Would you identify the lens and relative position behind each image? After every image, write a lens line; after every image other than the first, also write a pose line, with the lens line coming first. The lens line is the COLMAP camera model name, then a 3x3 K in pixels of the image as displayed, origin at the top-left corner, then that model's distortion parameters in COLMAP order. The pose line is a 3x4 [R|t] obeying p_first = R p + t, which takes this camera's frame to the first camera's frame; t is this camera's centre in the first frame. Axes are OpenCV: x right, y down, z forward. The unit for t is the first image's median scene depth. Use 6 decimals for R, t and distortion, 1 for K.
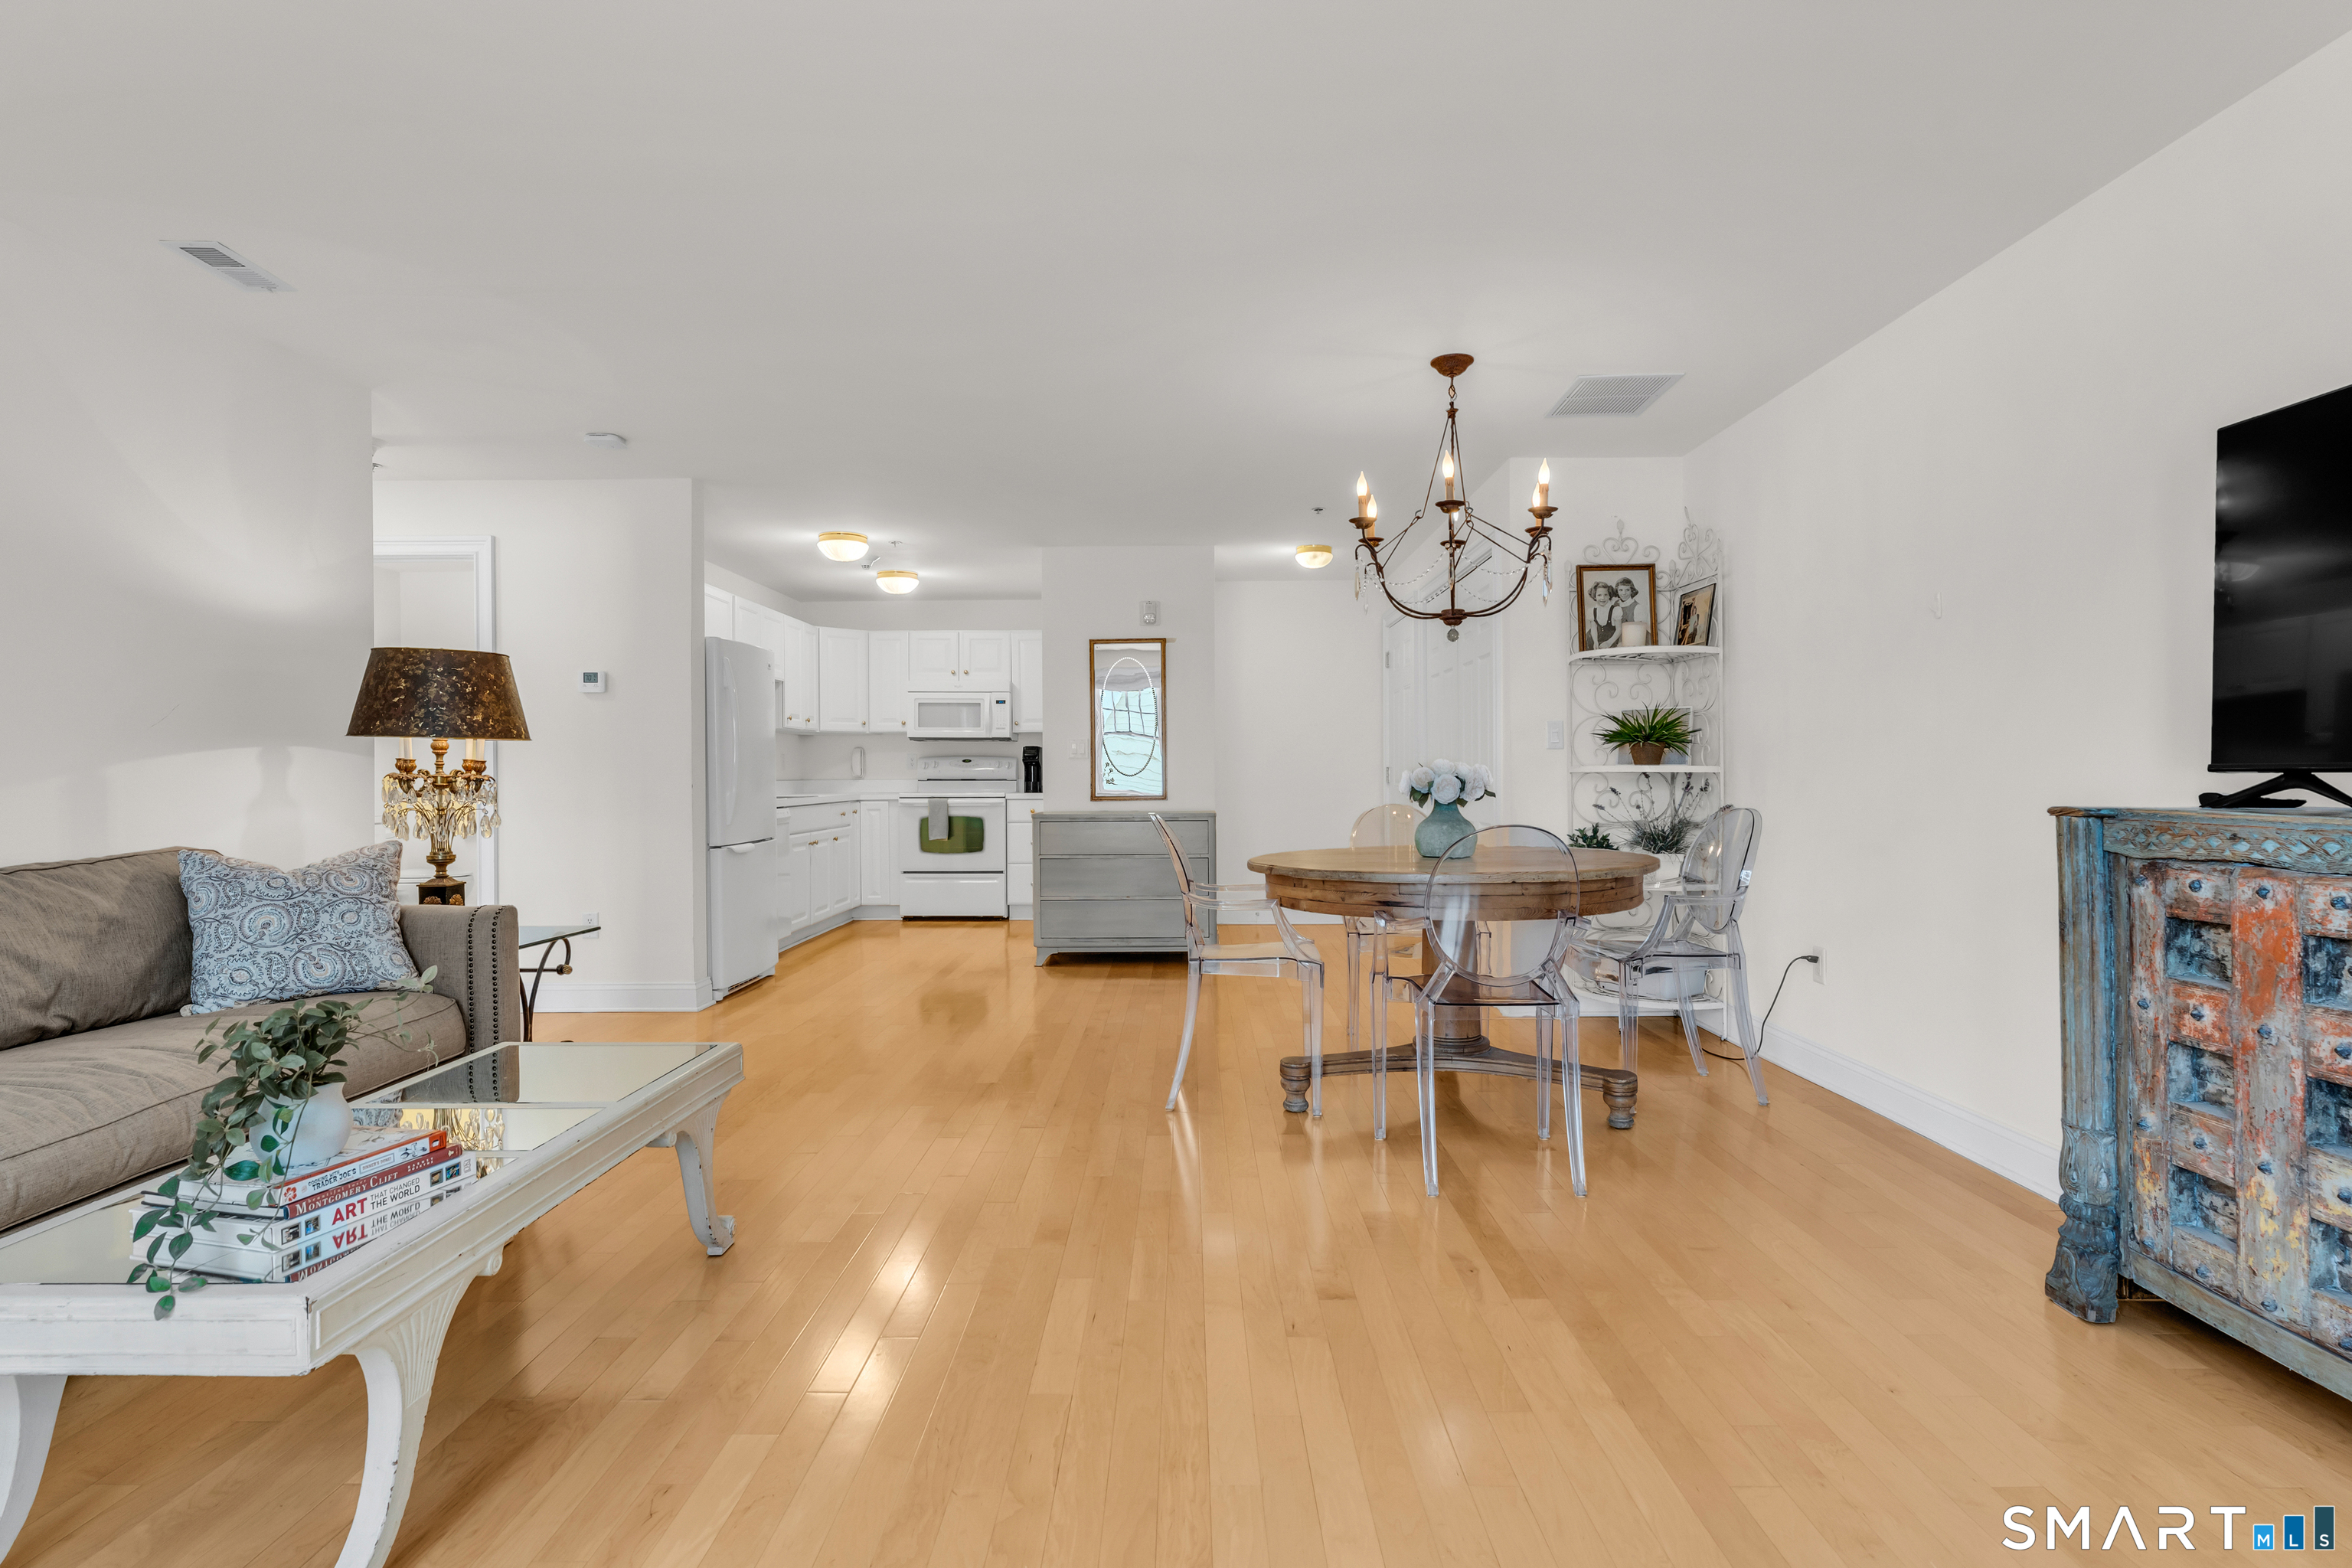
lens RADIAL K [[1173.6, 0, 1194.1], [0, 1173.6, 775.4], [0, 0, 1]] dist [-0.001431, 0.000653]
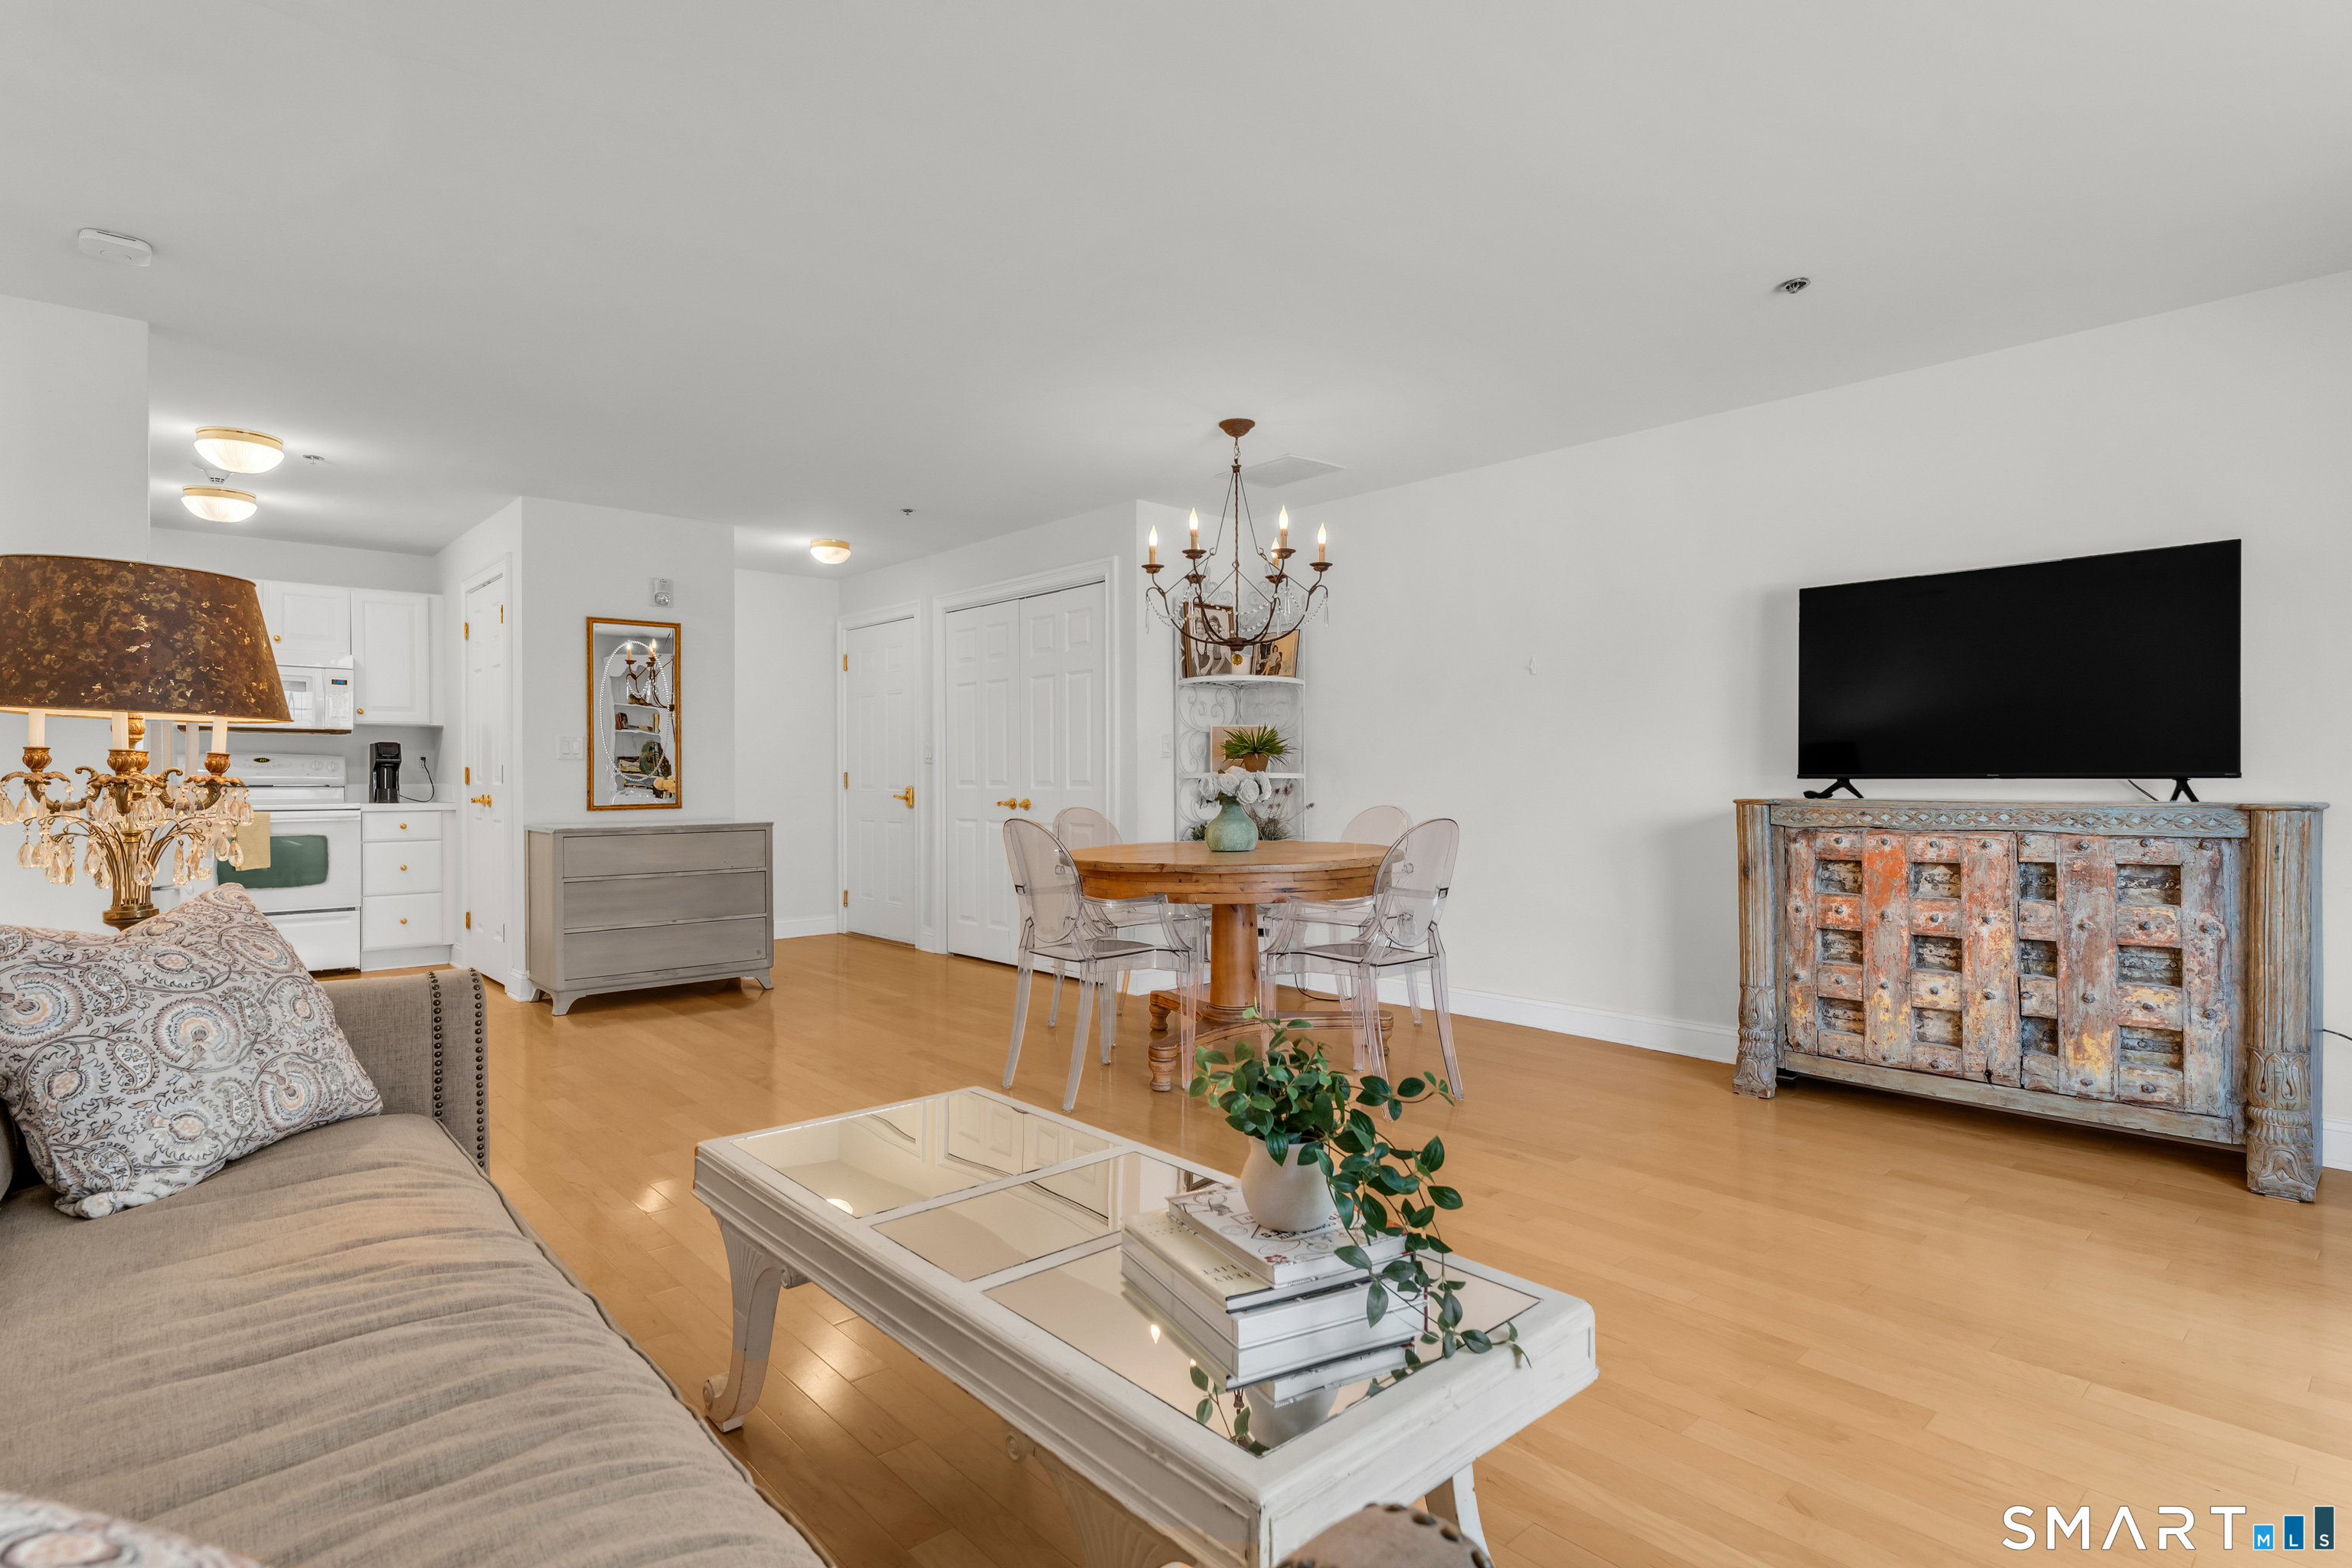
lens RADIAL K [[1173.6, 0, 1194.1], [0, 1173.6, 775.4], [0, 0, 1]] dist [-0.001431, 0.000653]
pose [[0.736121, 0.004660, 0.676834, -0.361194], [-0.000983, 0.999983, -0.005815, 0.001156], [-0.676849, 0.003615, 0.736113, 0.106030]]
